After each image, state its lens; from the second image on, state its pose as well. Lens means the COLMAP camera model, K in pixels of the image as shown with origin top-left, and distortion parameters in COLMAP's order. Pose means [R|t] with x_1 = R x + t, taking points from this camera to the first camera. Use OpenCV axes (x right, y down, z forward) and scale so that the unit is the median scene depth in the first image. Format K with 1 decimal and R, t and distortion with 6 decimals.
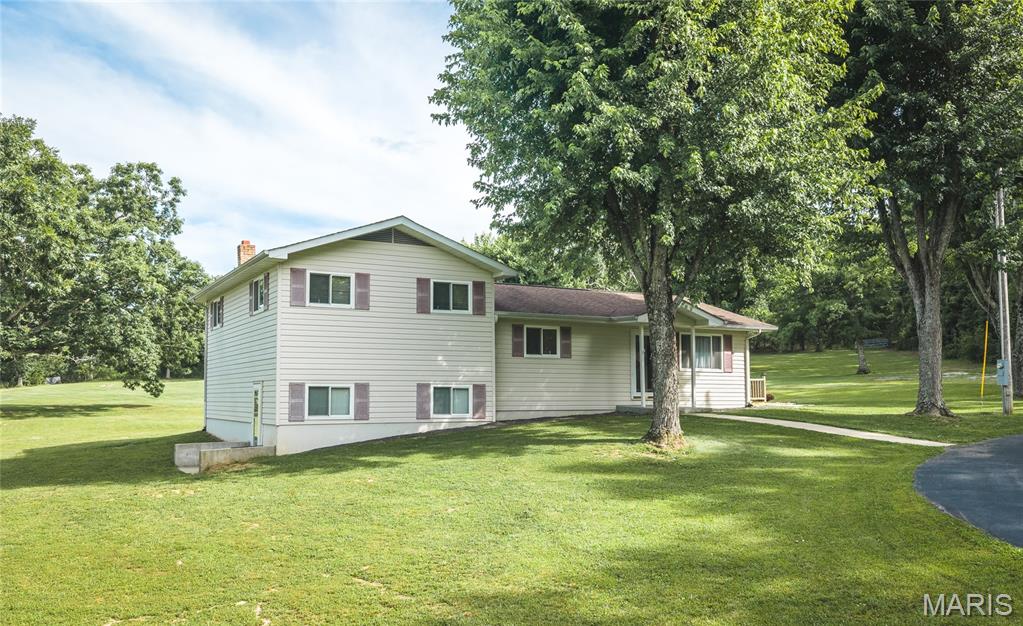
lens RADIAL K [[853.7, 0, 513.8], [0, 853.7, 320.6], [0, 0, 1]] dist [0.010203, -0.020370]
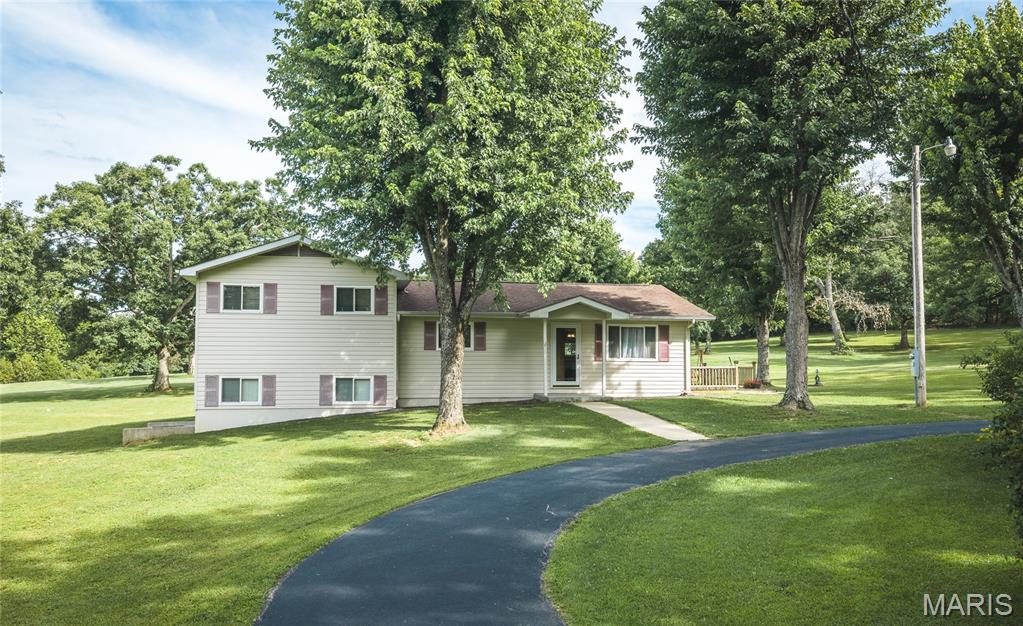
lens RADIAL K [[853.7, 0, 520.6], [0, 853.7, 314.8], [0, 0, 1]] dist [0.010203, -0.020370]
pose [[0.954775, -0.017786, -0.296798, 0.491624], [0.024495, 0.999521, 0.018899, -0.024403], [0.296319, -0.025314, 0.954753, -0.038559]]
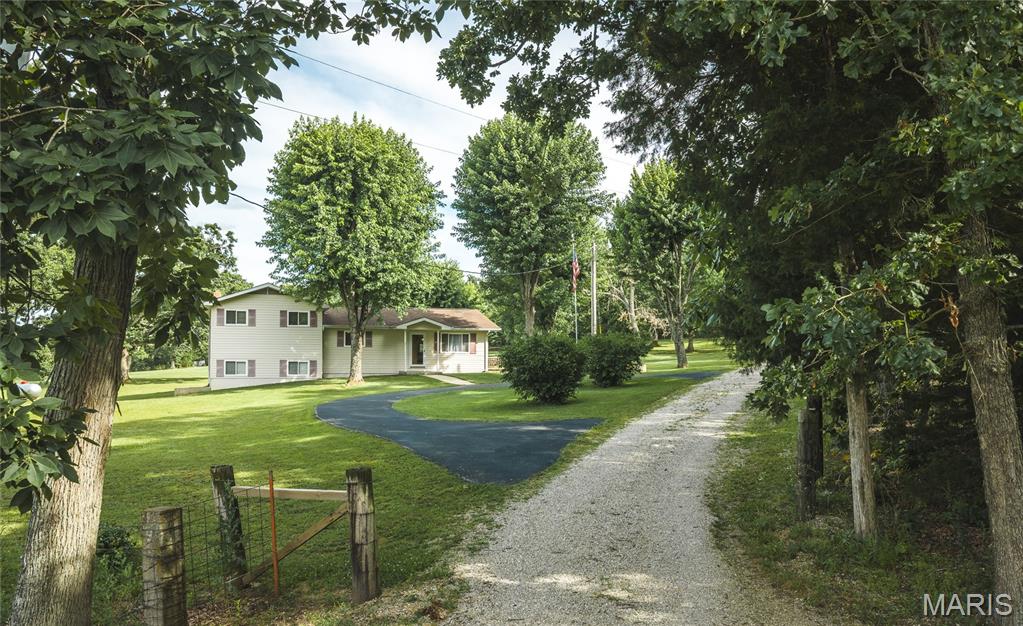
lens RADIAL K [[853.7, 0, 519.9], [0, 853.7, 344.6], [0, 0, 1]] dist [0.010203, -0.020370]
pose [[0.986571, -0.008421, -0.163118, 0.814298], [0.016332, 0.998751, 0.047220, -0.055016], [0.162516, -0.049250, 0.985476, -0.992195]]
